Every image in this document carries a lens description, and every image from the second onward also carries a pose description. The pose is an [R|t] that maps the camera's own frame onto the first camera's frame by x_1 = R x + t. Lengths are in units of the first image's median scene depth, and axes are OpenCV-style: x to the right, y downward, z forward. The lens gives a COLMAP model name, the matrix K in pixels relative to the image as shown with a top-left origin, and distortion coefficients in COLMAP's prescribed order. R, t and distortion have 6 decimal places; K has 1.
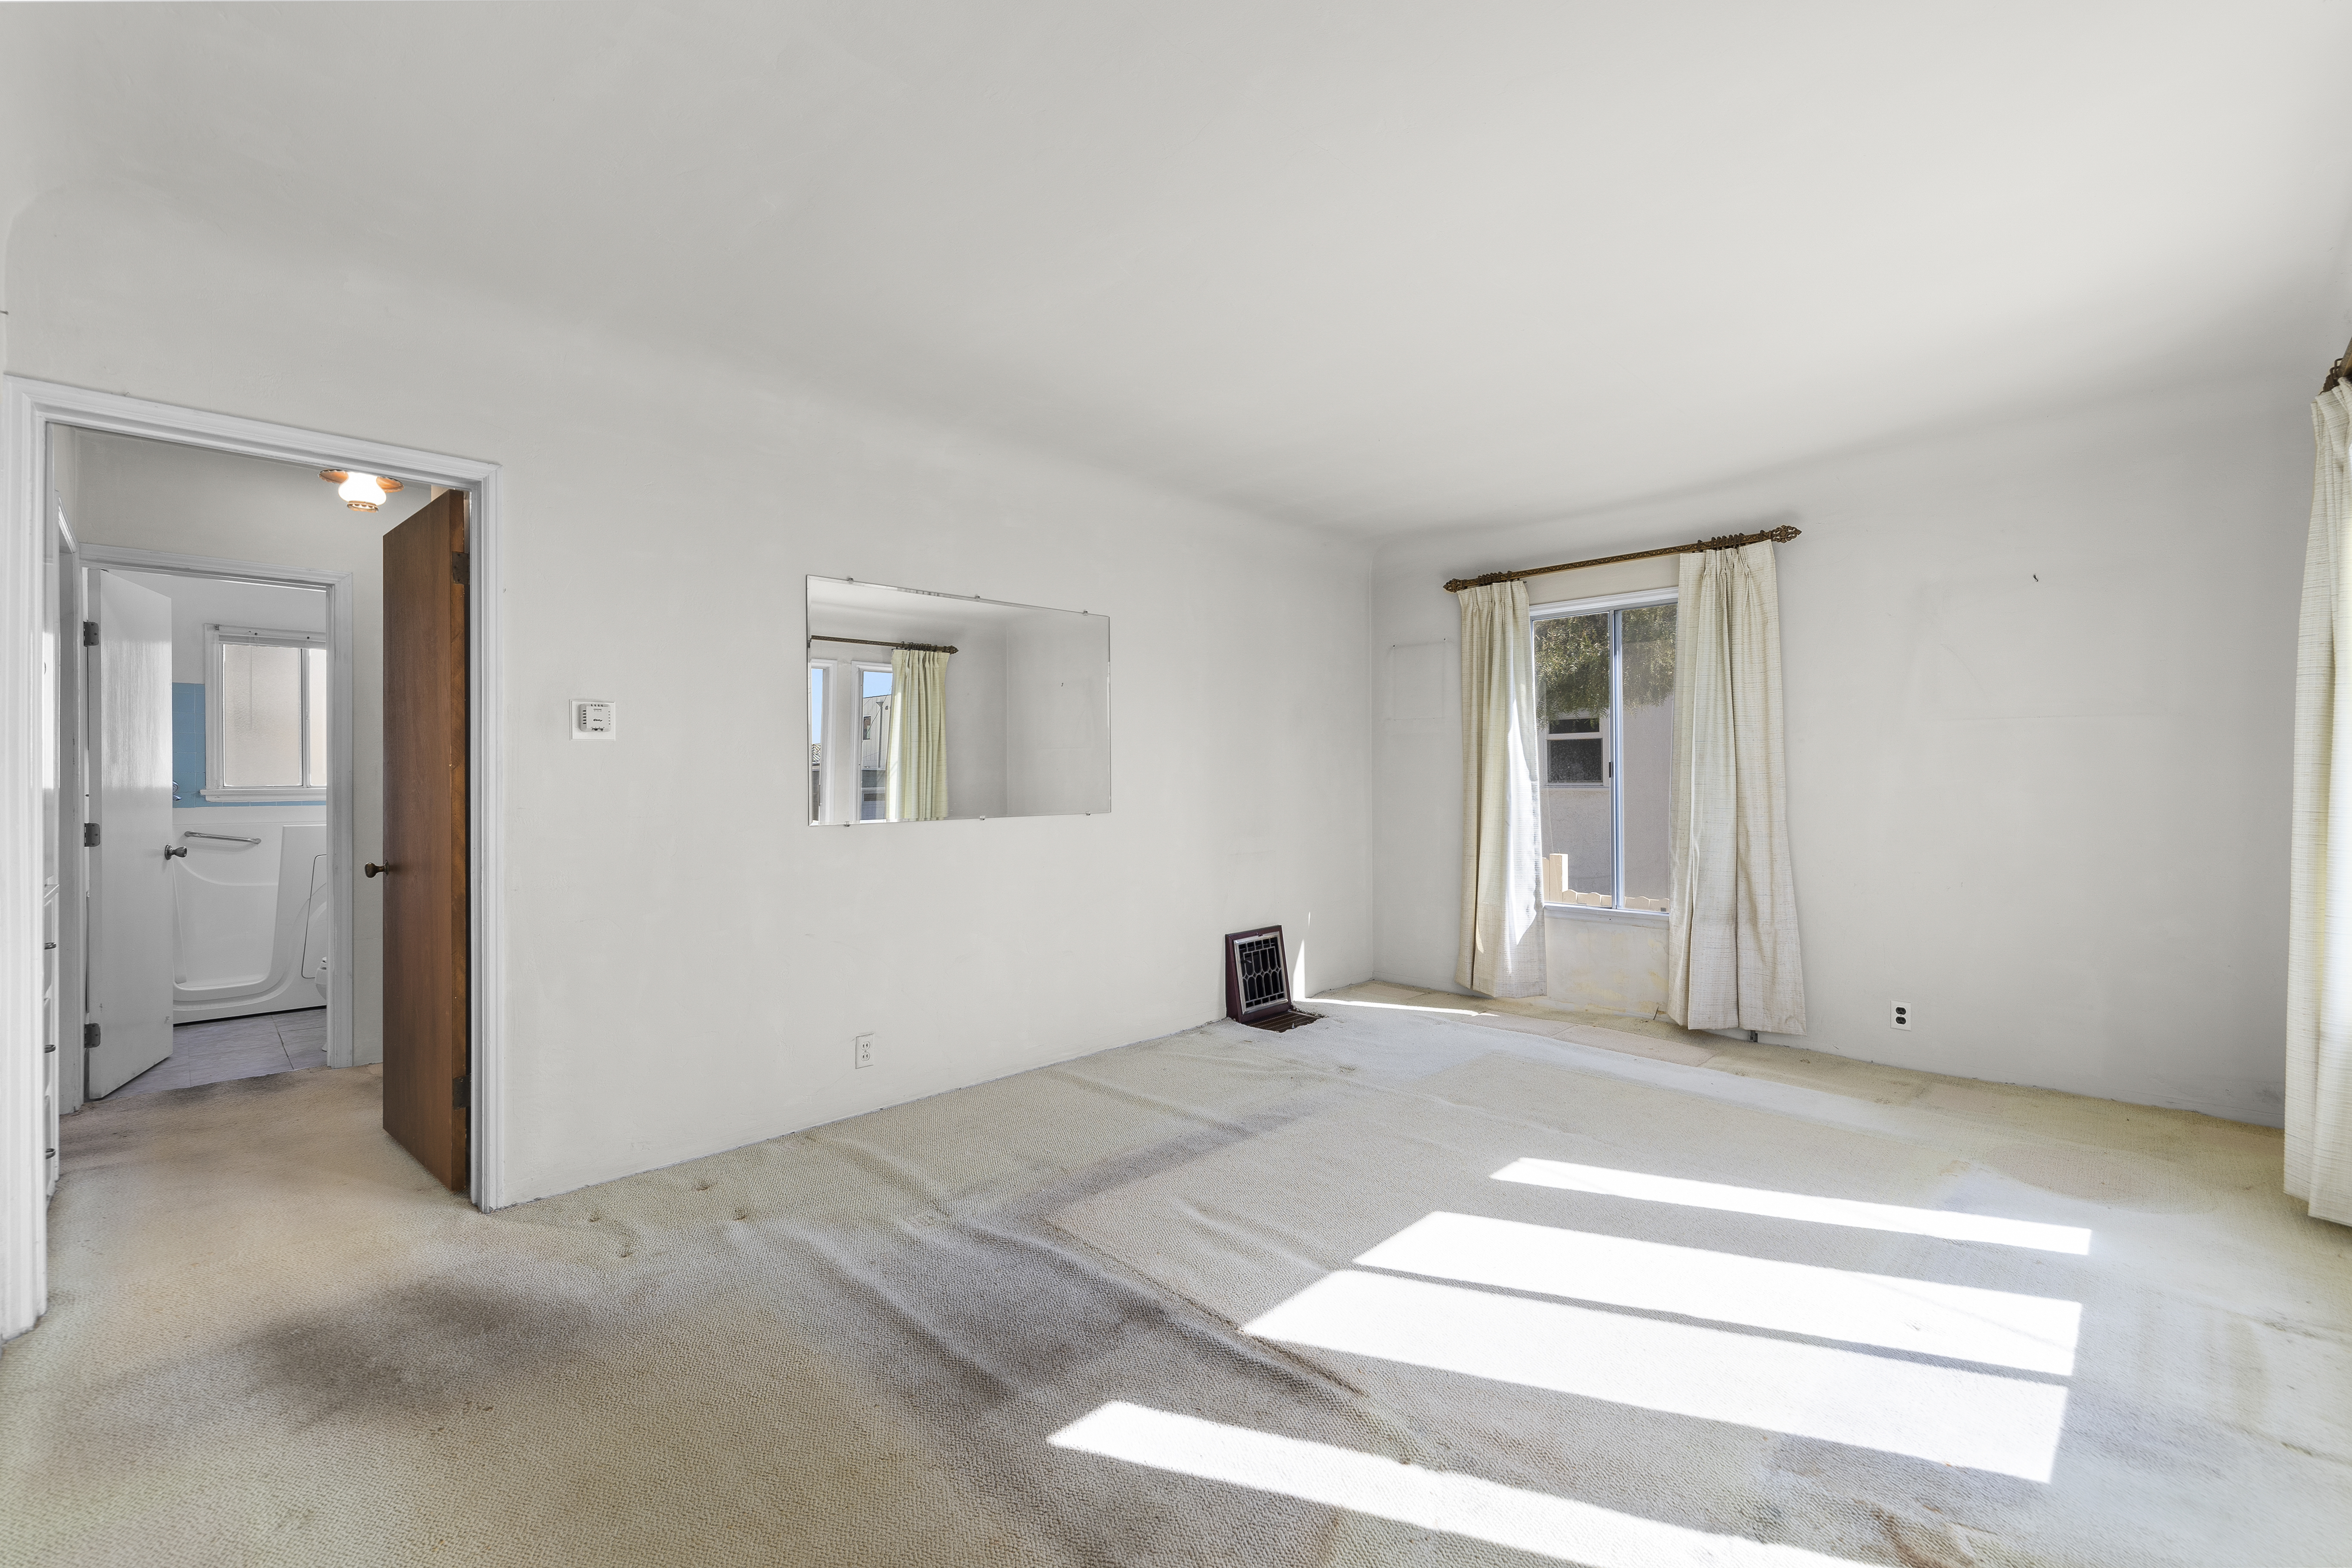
lens RADIAL K [[999.9, 0, 1173.6], [0, 999.9, 776.0], [0, 0, 1]] dist [0.001712, -0.000388]
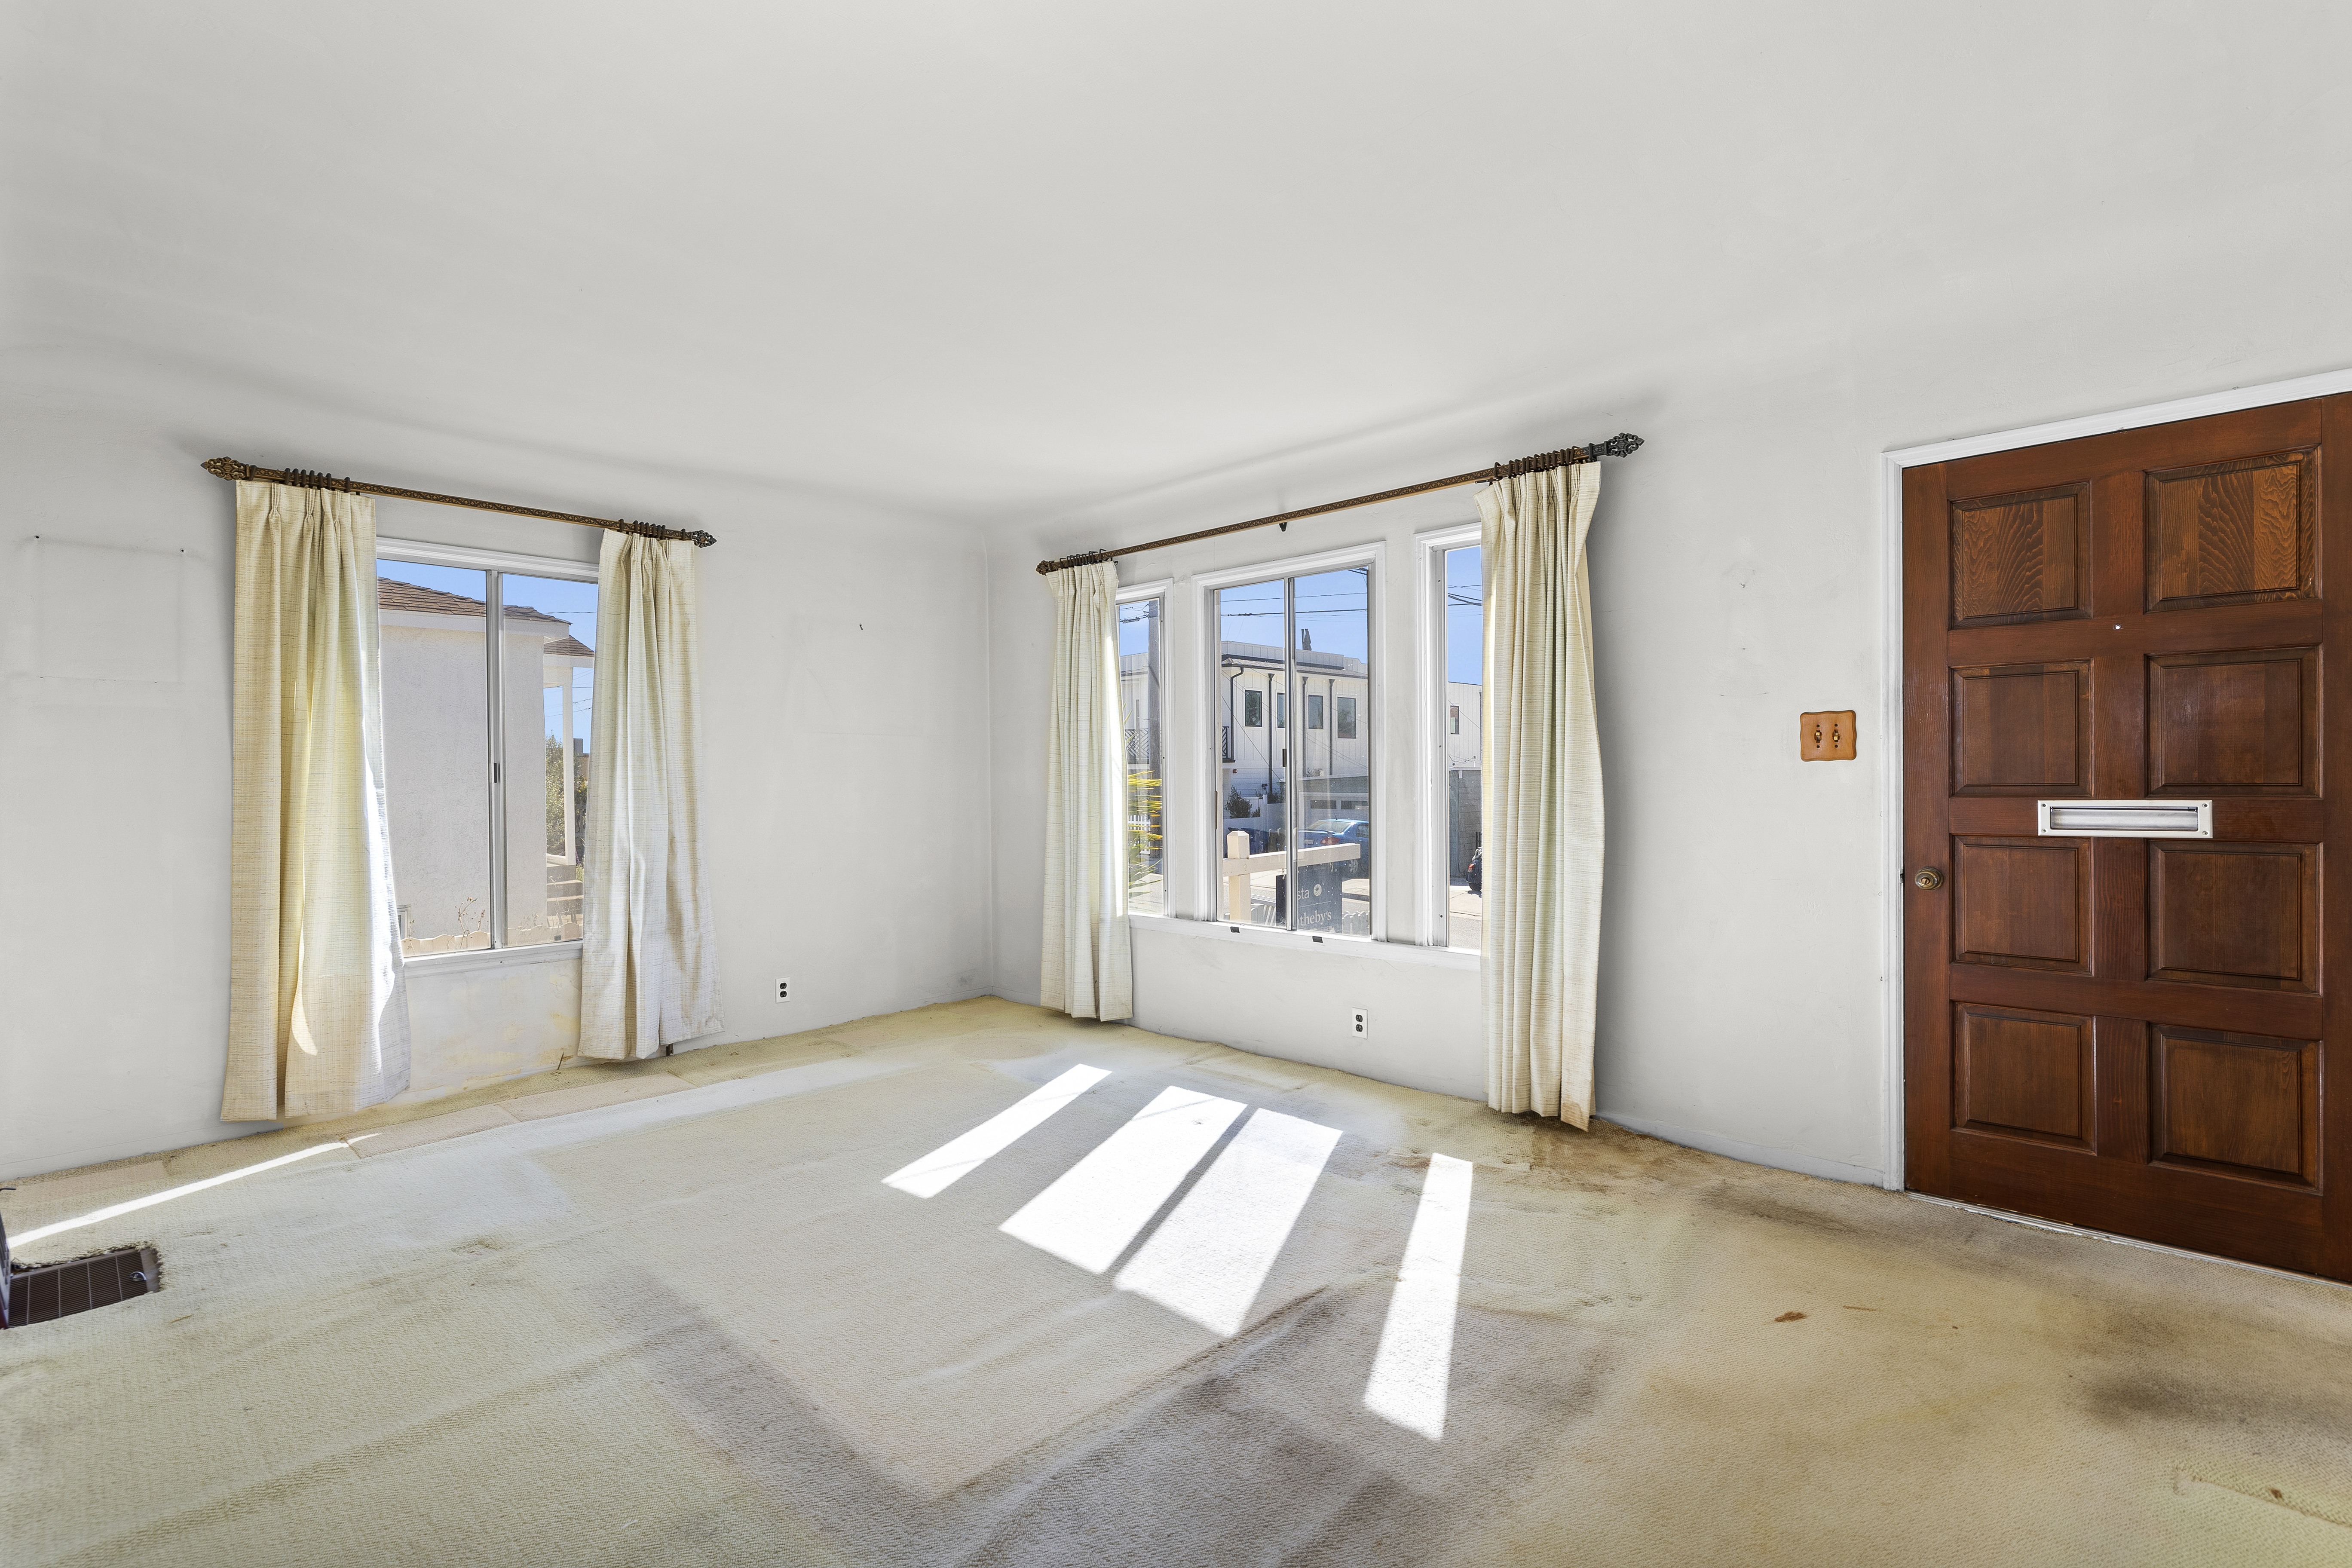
lens RADIAL K [[1119.6, 0, 1174.3], [0, 1119.6, 782.8], [0, 0, 1]] dist [-0.002657, 0.003284]
pose [[-0.039156, -0.002129, 0.999231, -0.650245], [0.007948, 0.999965, 0.002442, 0.004957], [-0.999202, 0.008037, -0.039138, 0.698458]]
